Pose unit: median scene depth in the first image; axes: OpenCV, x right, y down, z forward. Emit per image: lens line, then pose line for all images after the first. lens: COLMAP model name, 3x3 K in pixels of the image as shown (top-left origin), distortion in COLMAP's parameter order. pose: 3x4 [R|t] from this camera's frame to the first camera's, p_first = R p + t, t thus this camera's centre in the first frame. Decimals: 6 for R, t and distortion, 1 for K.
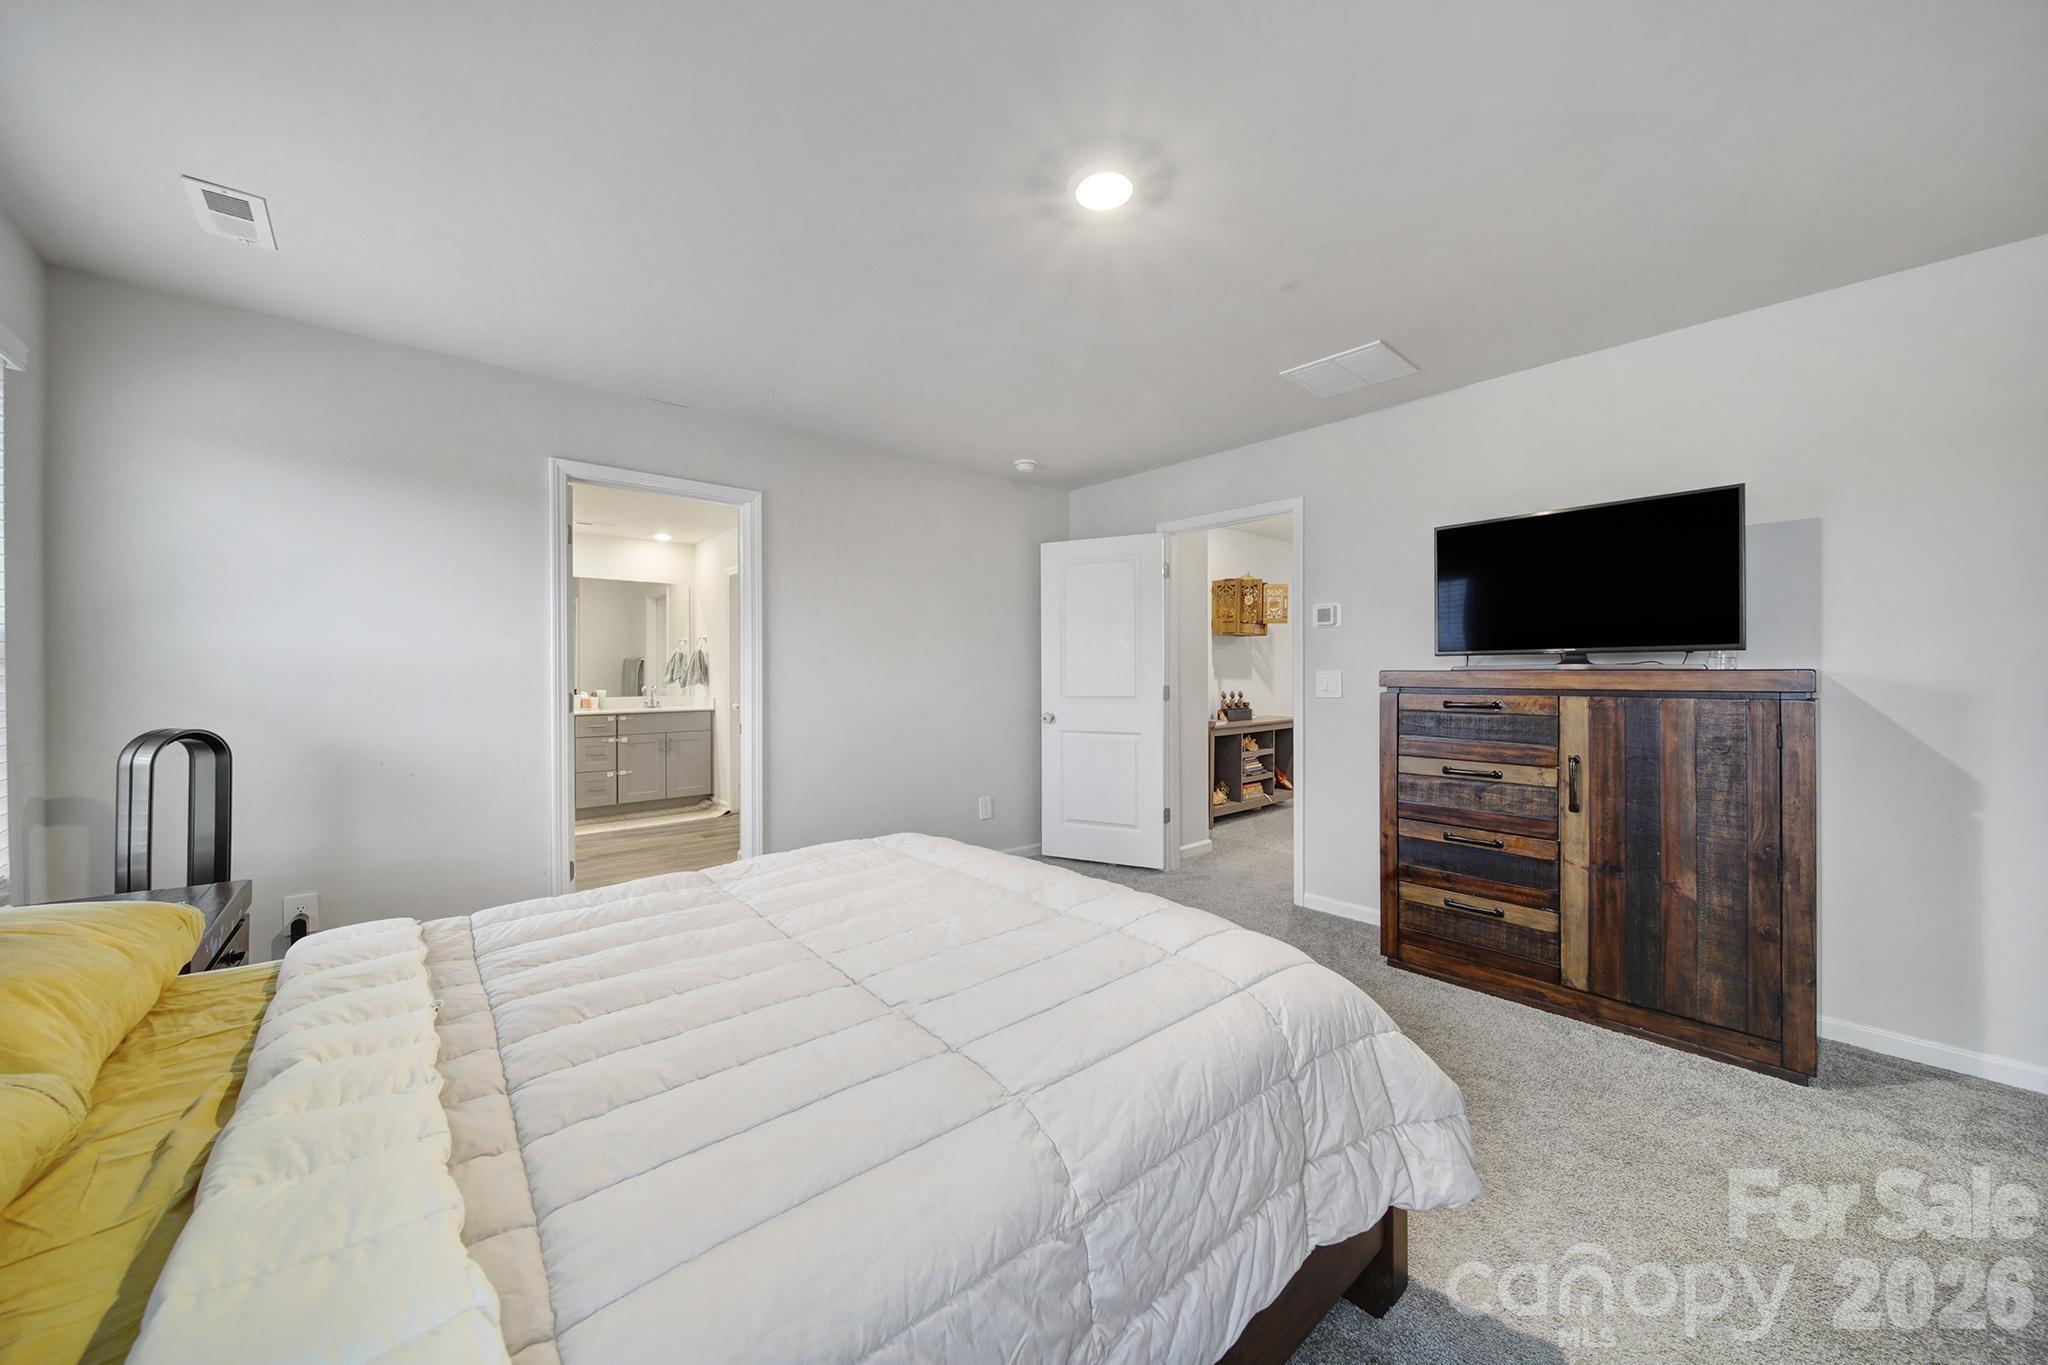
lens RADIAL K [[723.8, 0, 1031.3], [0, 723.8, 675.0], [0, 0, 1]] dist [-0.000151, -0.000114]
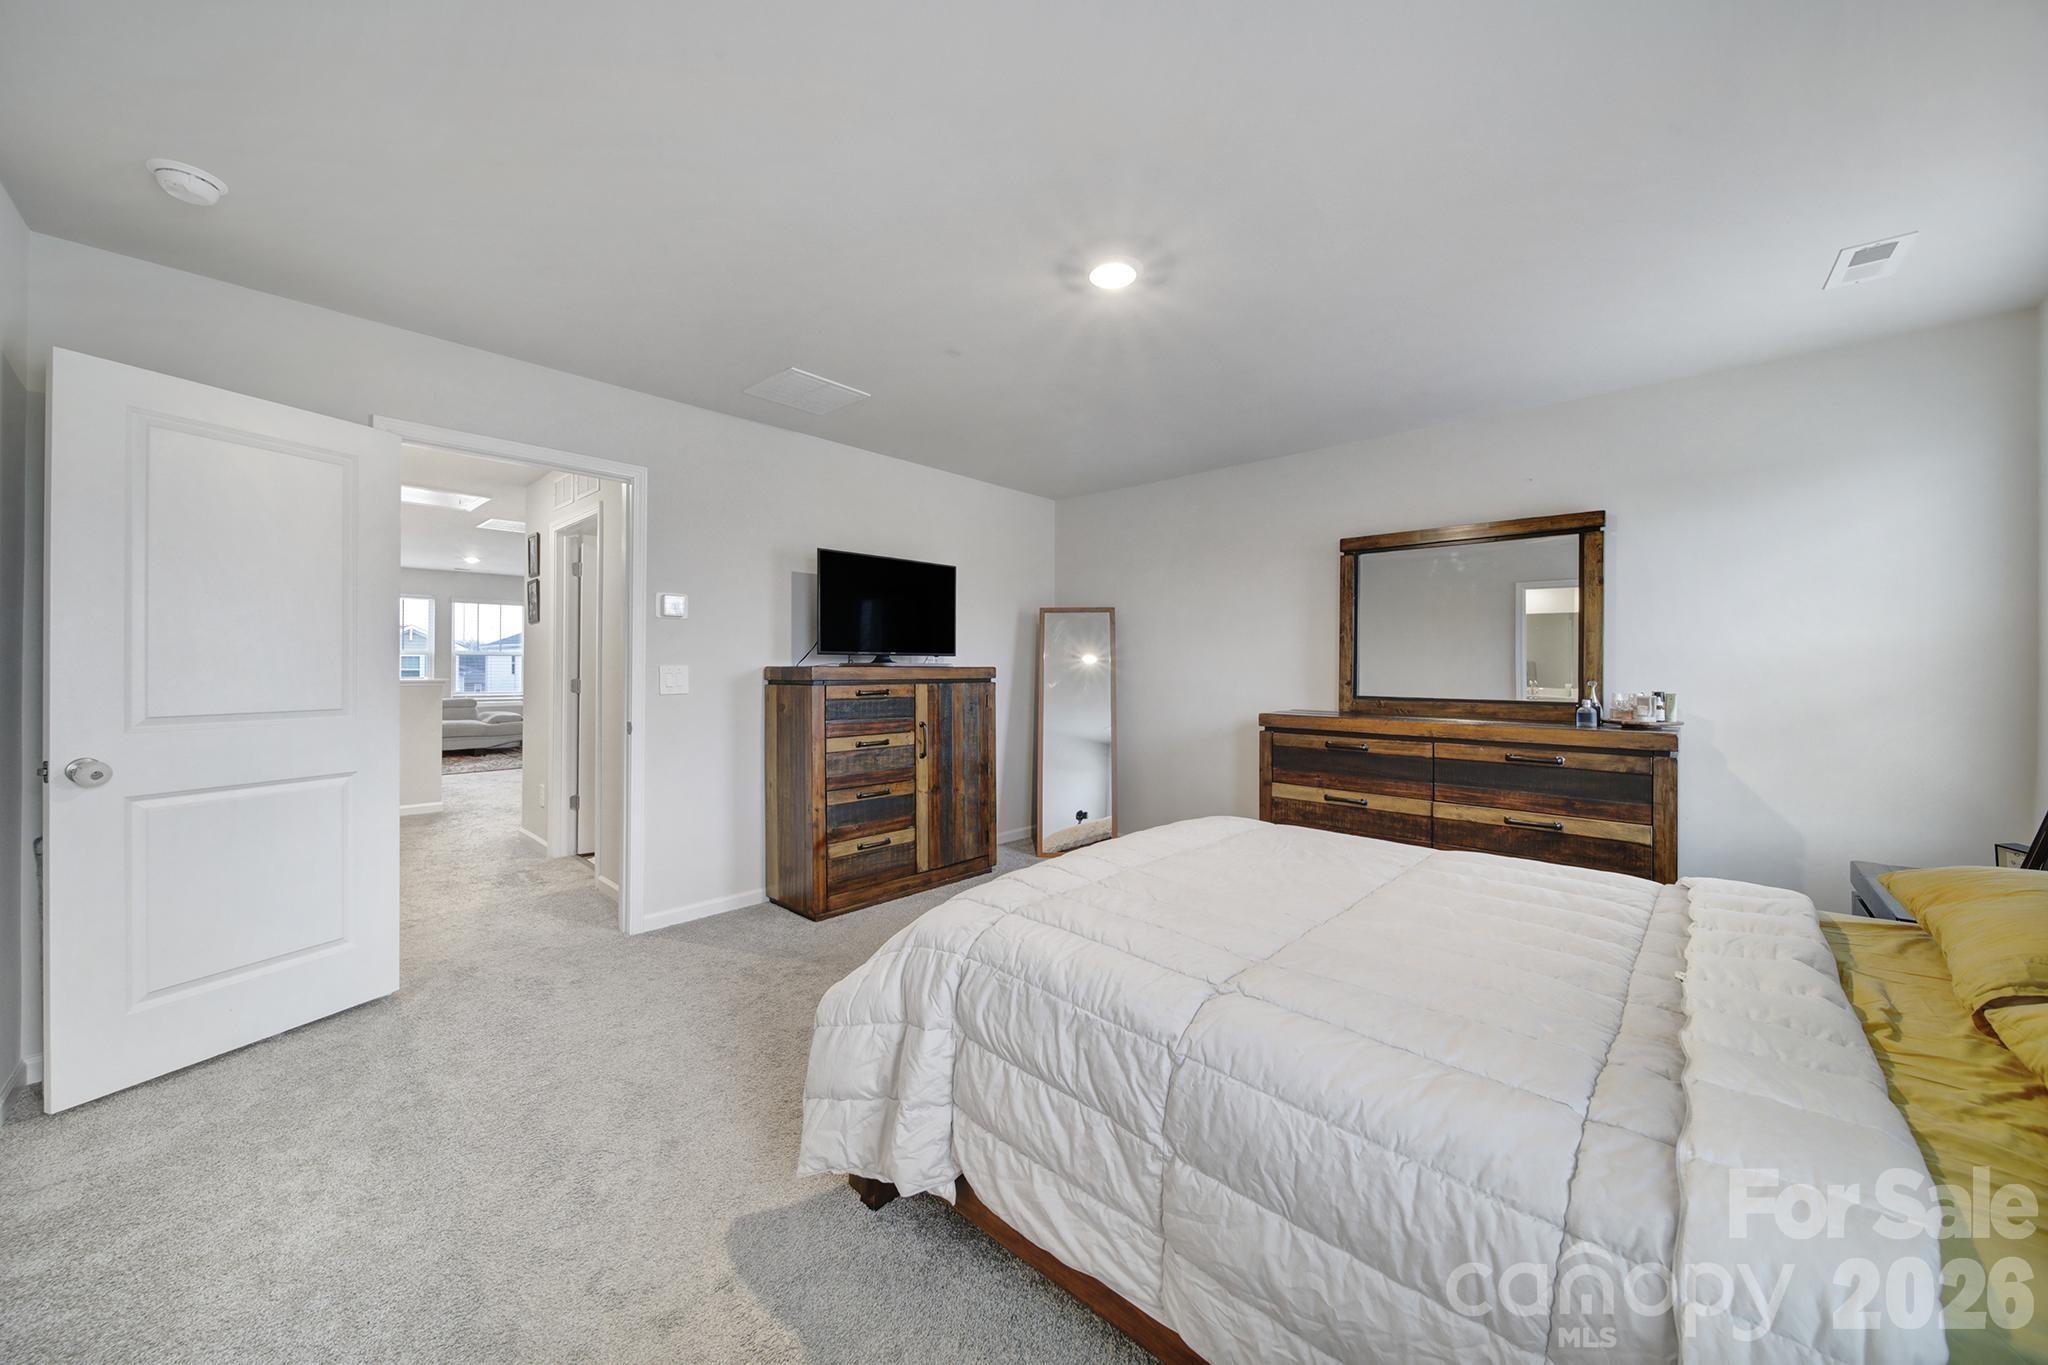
lens RADIAL K [[723.8, 0, 1027.4], [0, 723.8, 672.1], [0, 0, 1]] dist [-0.000151, -0.000114]
pose [[-0.088020, -0.007070, 0.996094, -0.782676], [-0.002392, 0.999973, 0.006886, -0.006225], [-0.996116, -0.001777, -0.088035, 0.881413]]
